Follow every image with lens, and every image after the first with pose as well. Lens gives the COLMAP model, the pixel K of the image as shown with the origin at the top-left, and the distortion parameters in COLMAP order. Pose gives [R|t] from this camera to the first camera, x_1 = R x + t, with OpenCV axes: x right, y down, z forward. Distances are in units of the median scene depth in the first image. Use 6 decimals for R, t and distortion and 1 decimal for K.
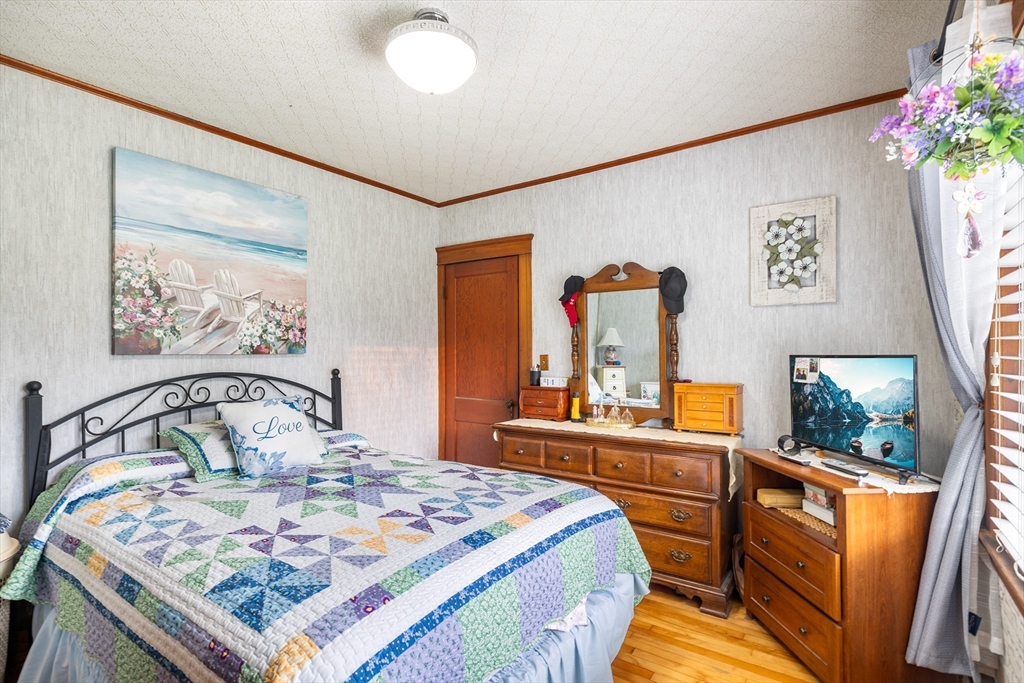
lens RADIAL K [[495.8, 0, 510.8], [0, 495.8, 345.9], [0, 0, 1]] dist [0.000171, 0.000007]
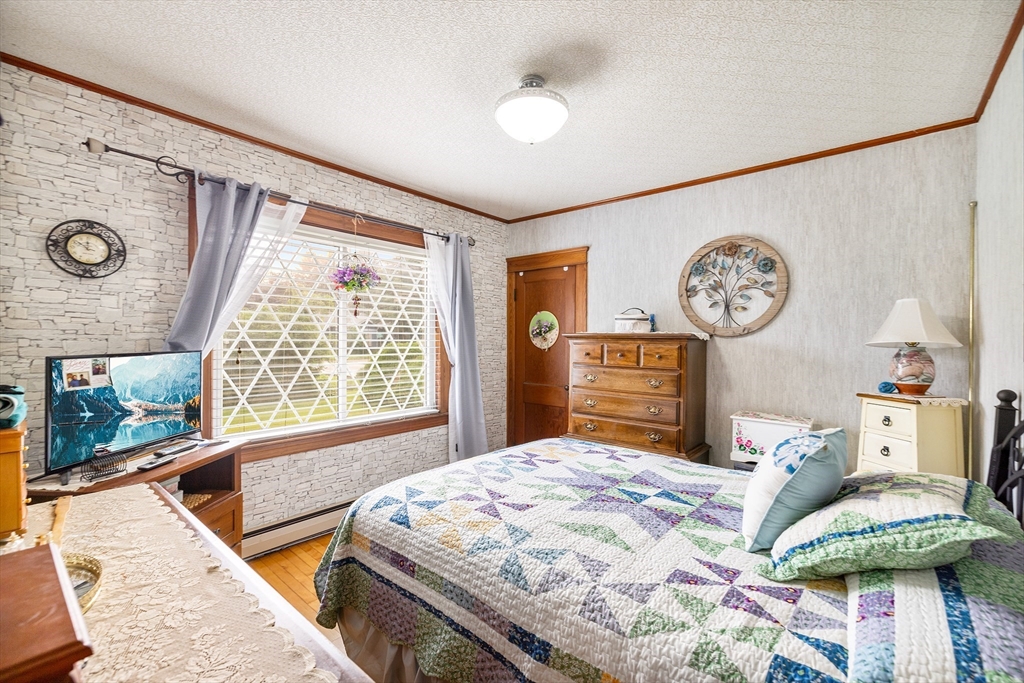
lens RADIAL K [[433.0, 0, 512.7], [0, 433.0, 342.1], [0, 0, 1]] dist [-0.003417, -0.000268]
pose [[-0.996578, -0.001388, 0.082649, -0.185549], [-0.002266, 0.999942, -0.010533, 0.002968], [-0.082630, -0.010684, -0.996523, 1.895618]]
